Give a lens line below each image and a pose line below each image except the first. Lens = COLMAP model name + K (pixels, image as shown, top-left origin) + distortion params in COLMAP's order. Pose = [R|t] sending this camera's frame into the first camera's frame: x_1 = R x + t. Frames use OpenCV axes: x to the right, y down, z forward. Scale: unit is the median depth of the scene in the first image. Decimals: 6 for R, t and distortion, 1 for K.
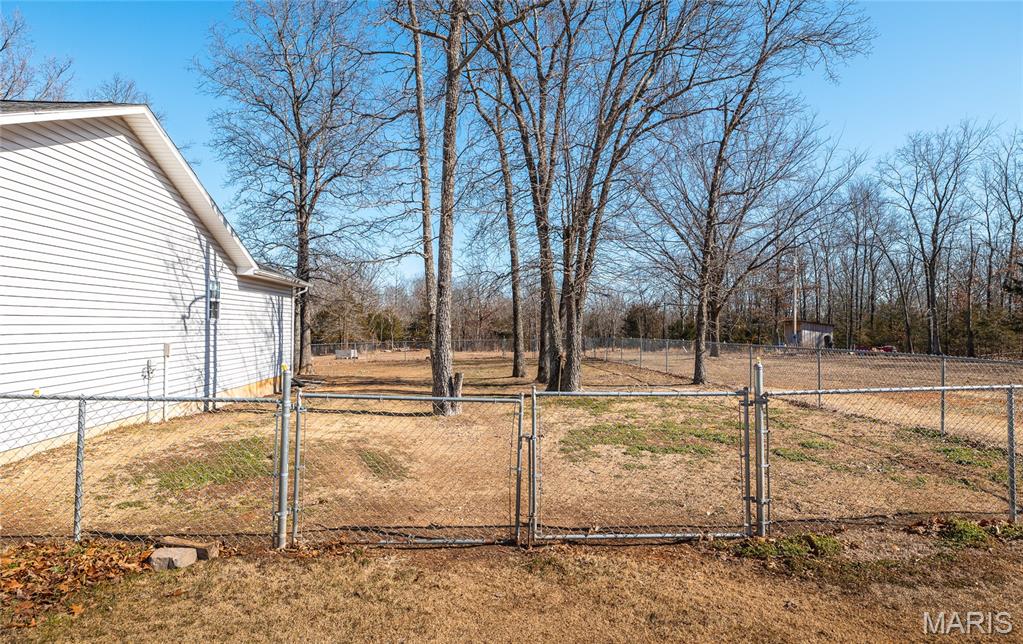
lens RADIAL K [[579.1, 0, 508.5], [0, 579.1, 315.0], [0, 0, 1]] dist [0.002211, 0.000237]
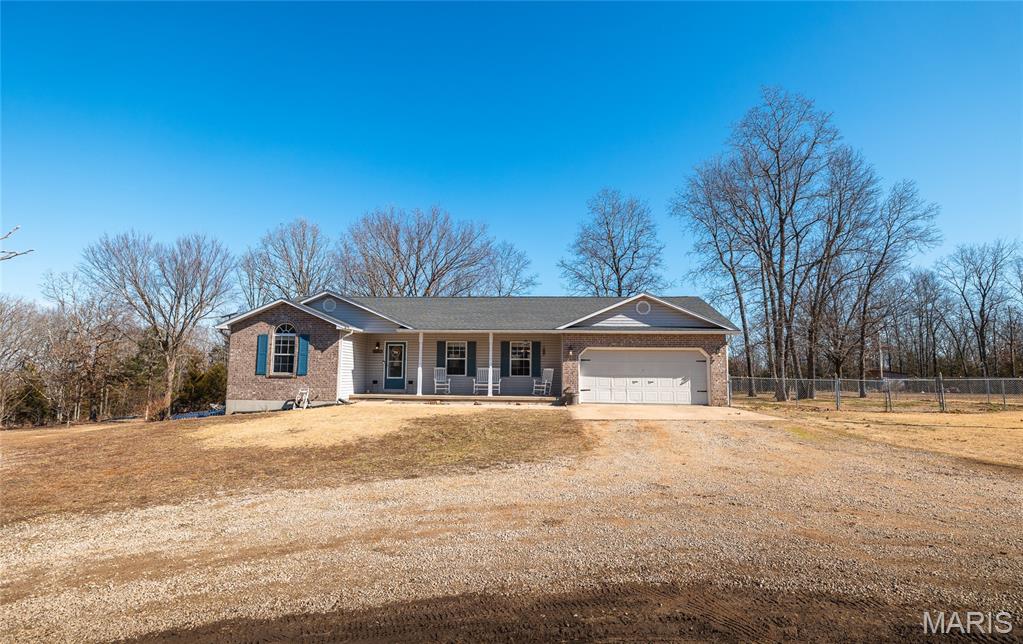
lens RADIAL K [[481.2, 0, 510.3], [0, 481.2, 324.6], [0, 0, 1]] dist [-0.010156, 0.000177]
pose [[0.988711, -0.009125, -0.149560, -0.484503], [-0.003912, 0.996232, -0.086639, 0.006203], [0.149787, 0.086246, 0.984949, -0.663873]]
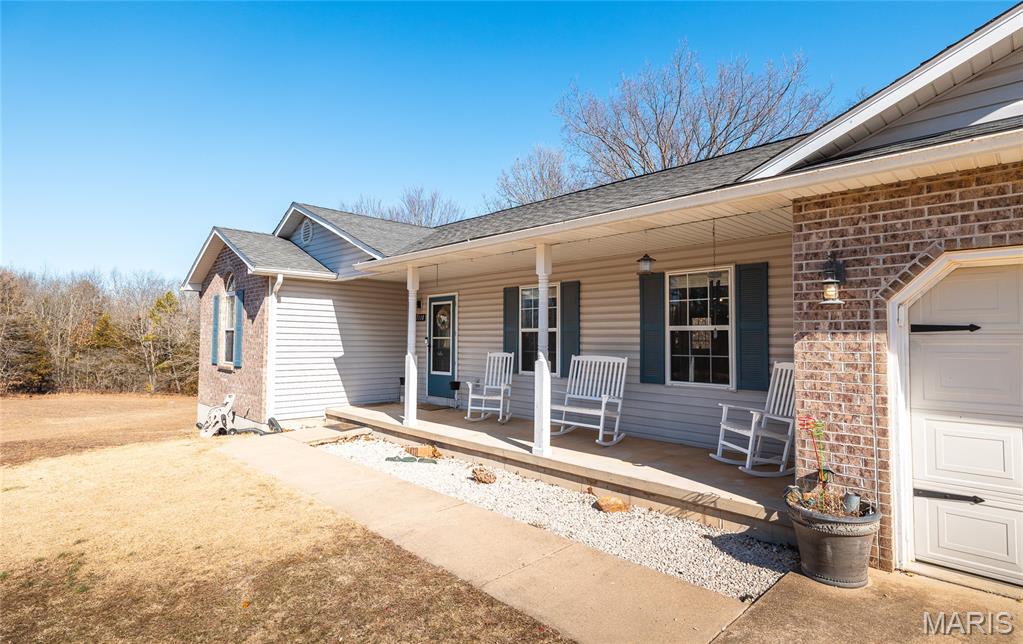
lens RADIAL K [[527.8, 0, 504.0], [0, 527.8, 319.0], [0, 0, 1]] dist [-0.002307, -0.000925]
pose [[0.630501, -0.029919, -0.775612, -0.439617], [0.005259, 0.999399, -0.034276, -0.002869], [0.776171, 0.017532, 0.630279, -0.037039]]
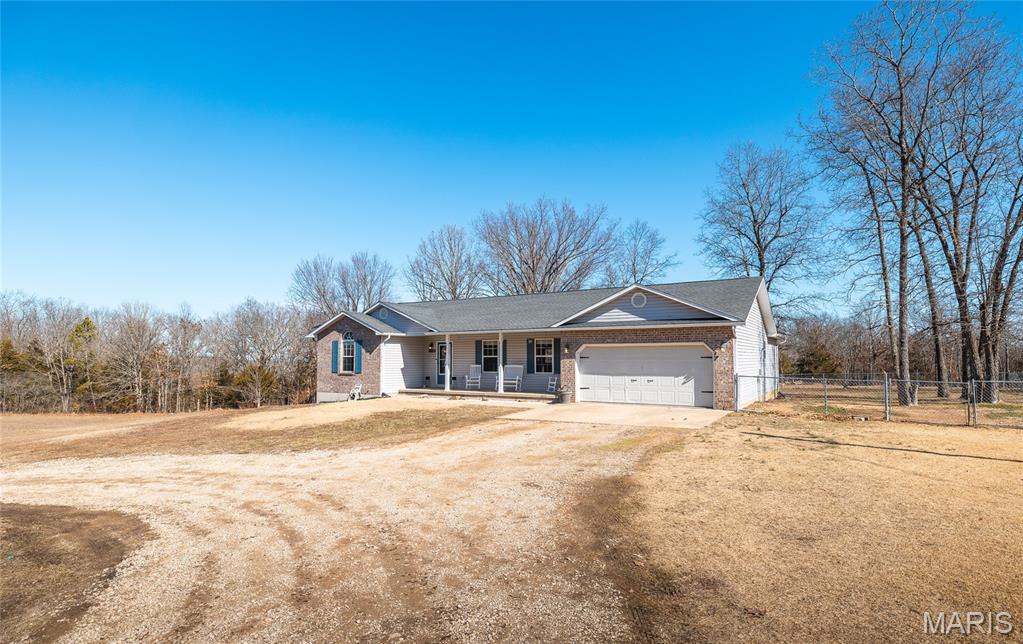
lens RADIAL K [[527.8, 0, 508.9], [0, 527.8, 329.0], [0, 0, 1]] dist [-0.002307, -0.000925]
pose [[0.805179, -0.038806, -0.591761, -0.061338], [0.013858, 0.998815, -0.046645, -0.013190], [0.592870, 0.029357, 0.804763, -0.610008]]
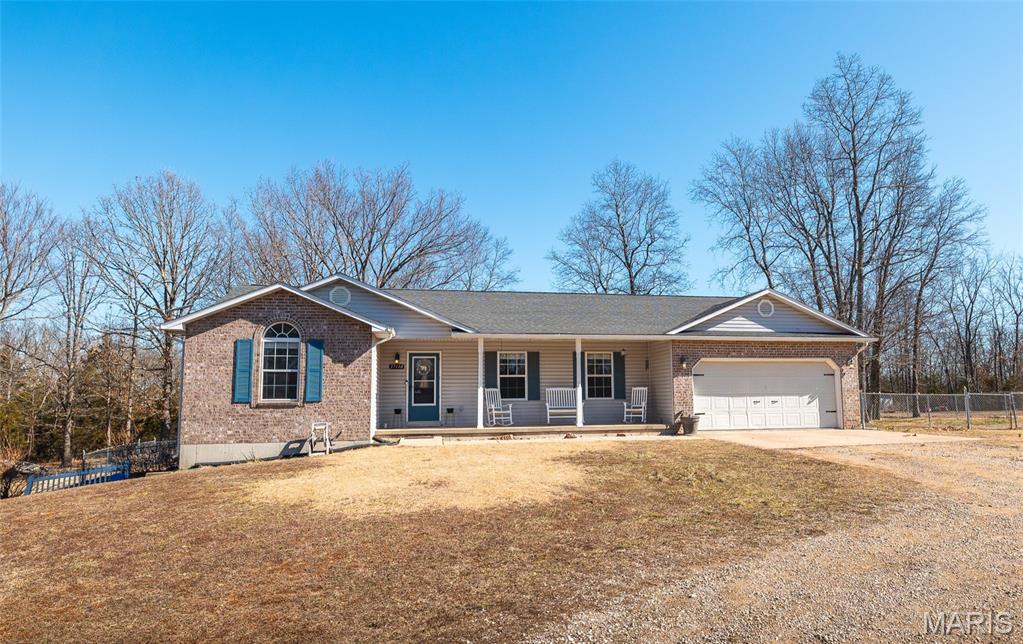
lens RADIAL K [[614.2, 0, 551.4], [0, 614.2, 337.2], [0, 0, 1]] dist [-0.012944, 0.000425]
pose [[0.993542, -0.003548, 0.113408, -0.764858], [0.013733, 0.995923, -0.089152, 0.014829], [-0.112629, 0.090133, 0.989541, -0.611835]]
